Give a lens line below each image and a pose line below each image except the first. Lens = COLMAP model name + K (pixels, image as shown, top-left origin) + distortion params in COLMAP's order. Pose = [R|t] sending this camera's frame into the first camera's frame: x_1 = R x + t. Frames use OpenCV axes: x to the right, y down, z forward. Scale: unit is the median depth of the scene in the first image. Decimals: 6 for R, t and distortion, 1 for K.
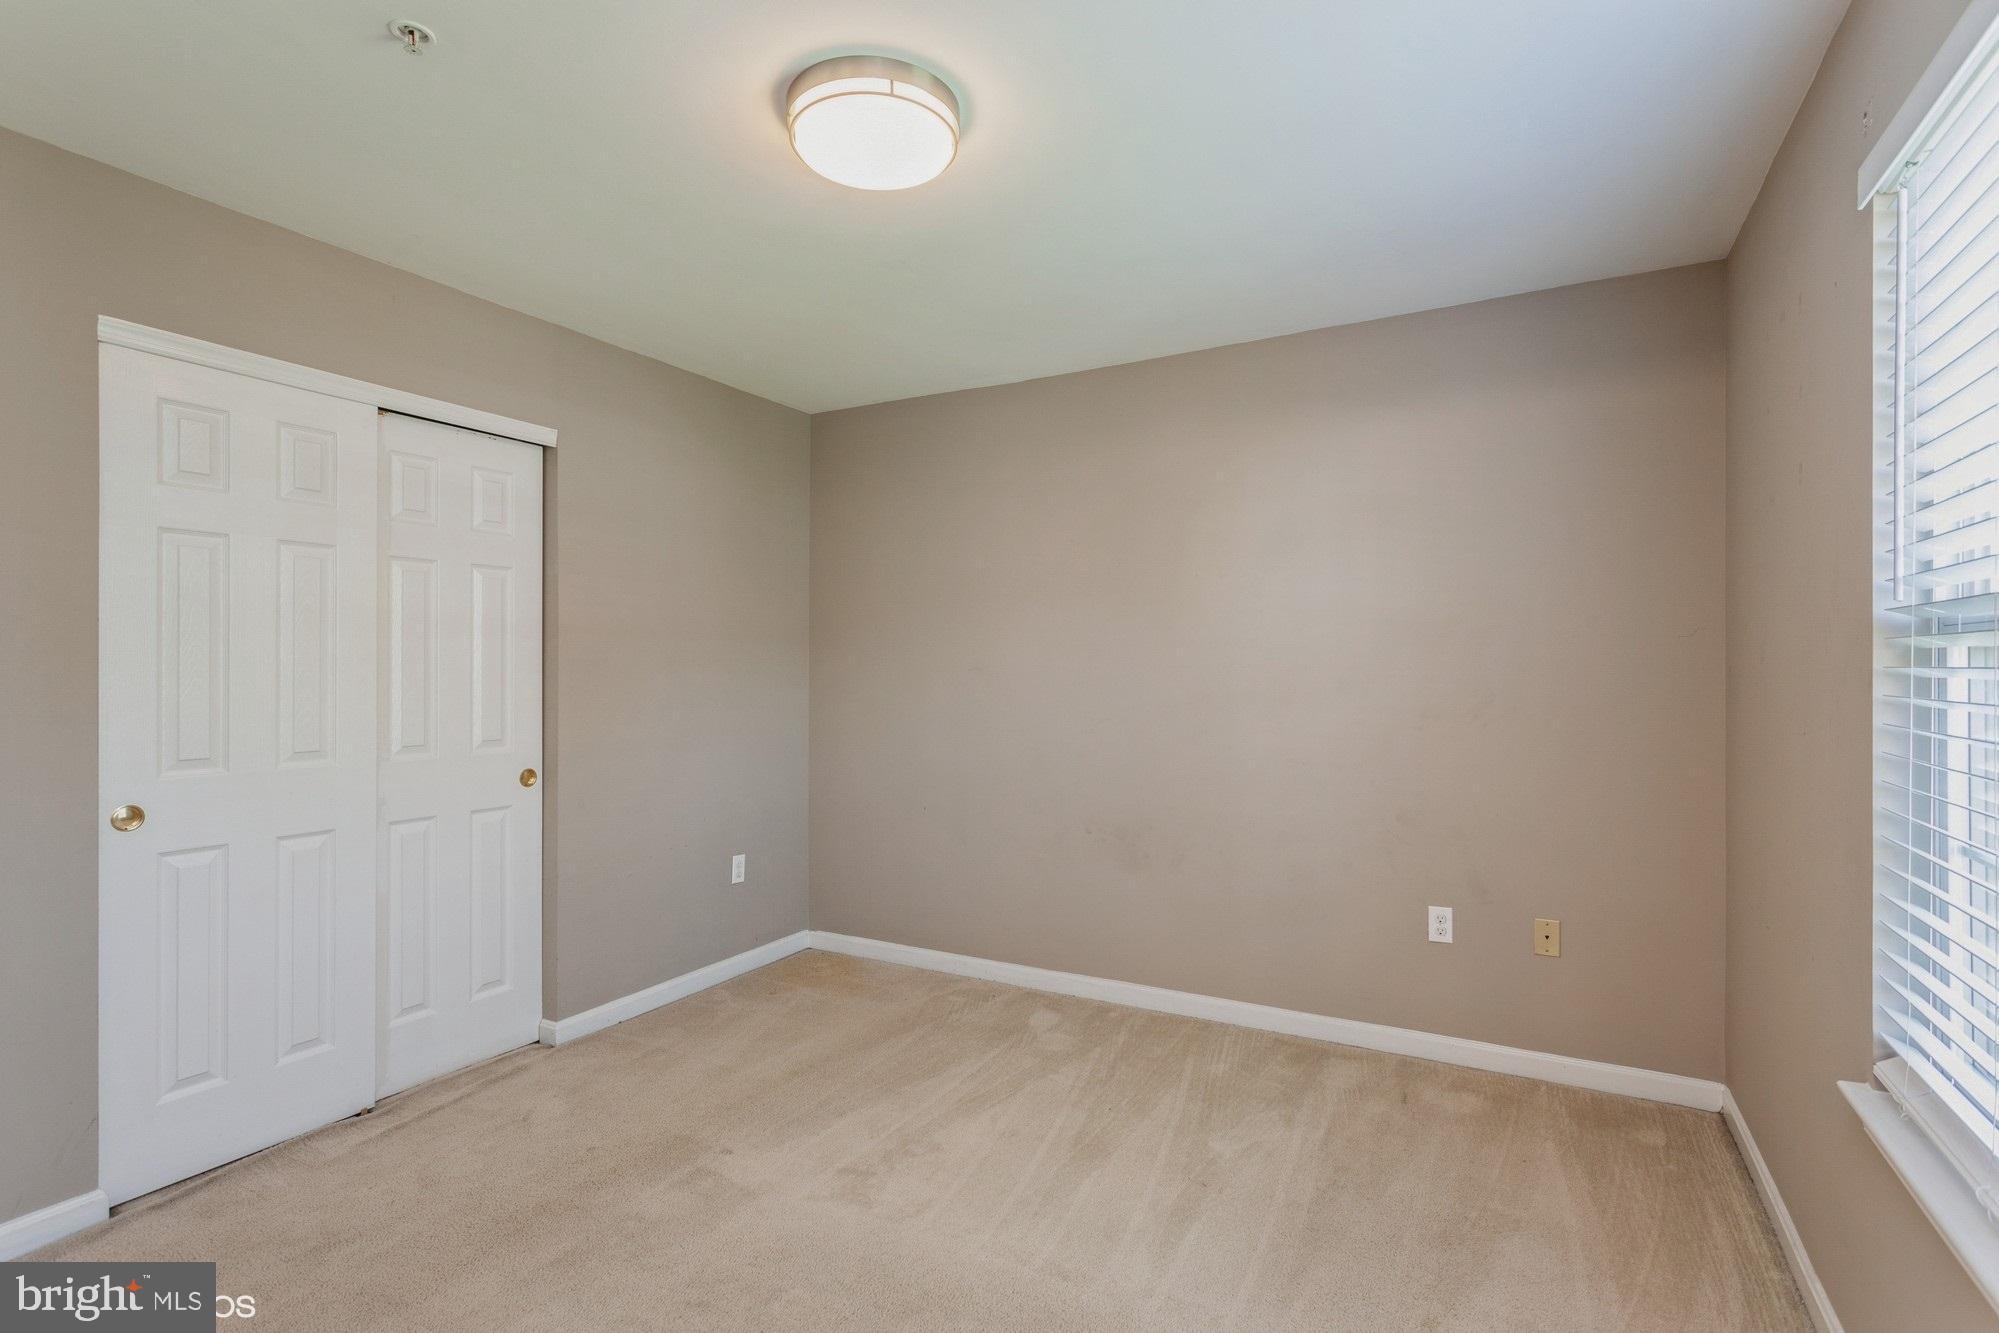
lens RADIAL K [[955.5, 0, 1006.5], [0, 955.5, 672.4], [0, 0, 1]] dist [0.001594, 0.001600]
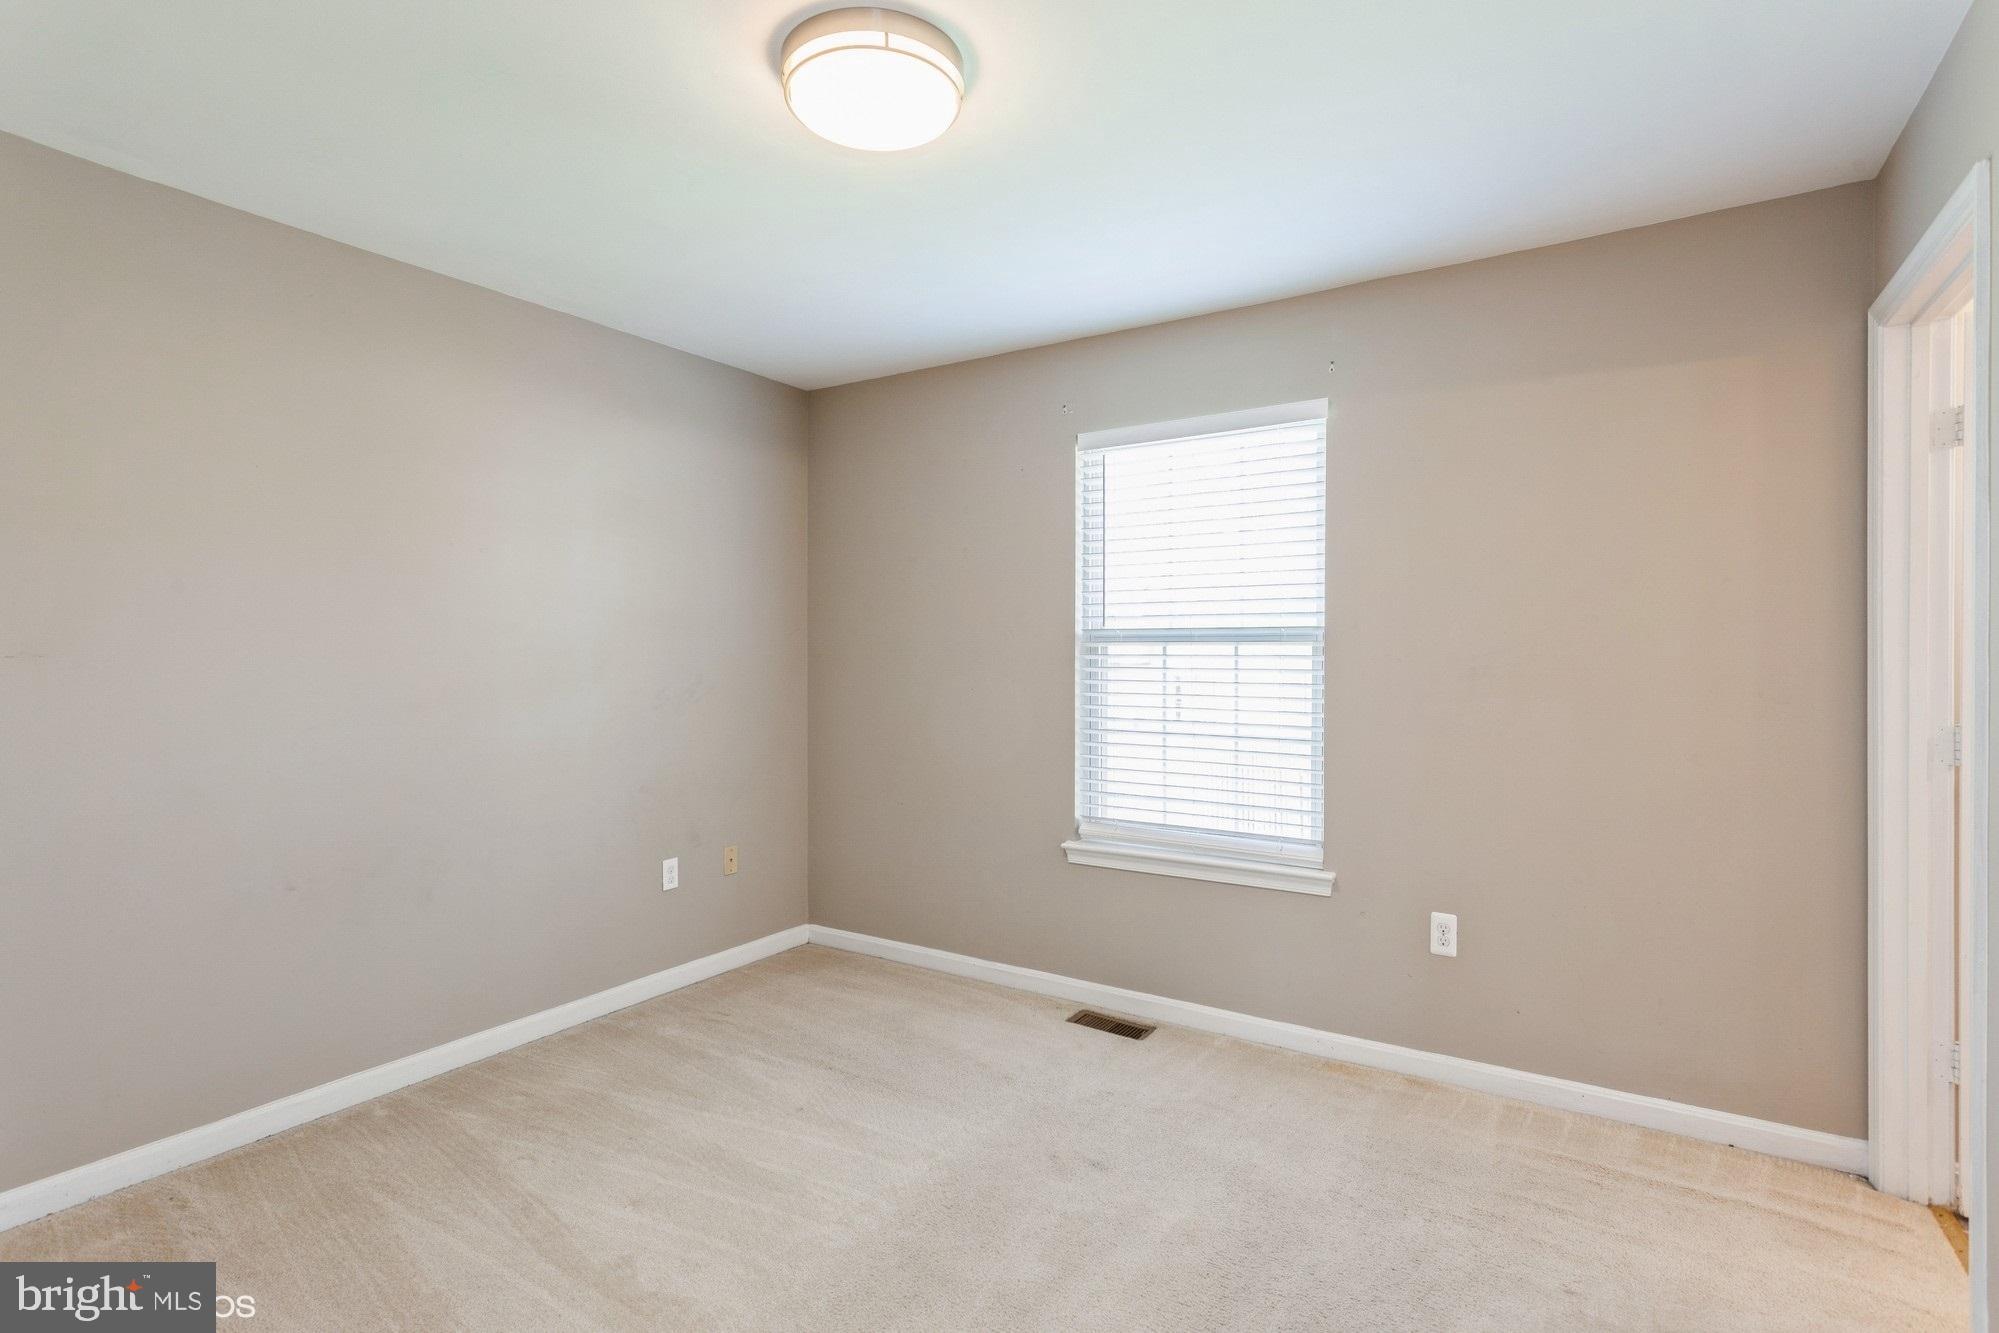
lens RADIAL K [[955.5, 0, 999.1], [0, 955.5, 657.5], [0, 0, 1]] dist [0.001594, 0.001600]
pose [[0.085866, -0.009756, 0.996259, -0.761244], [0.005294, 0.999942, 0.009336, -0.012734], [-0.996293, 0.004473, 0.085913, 0.555551]]
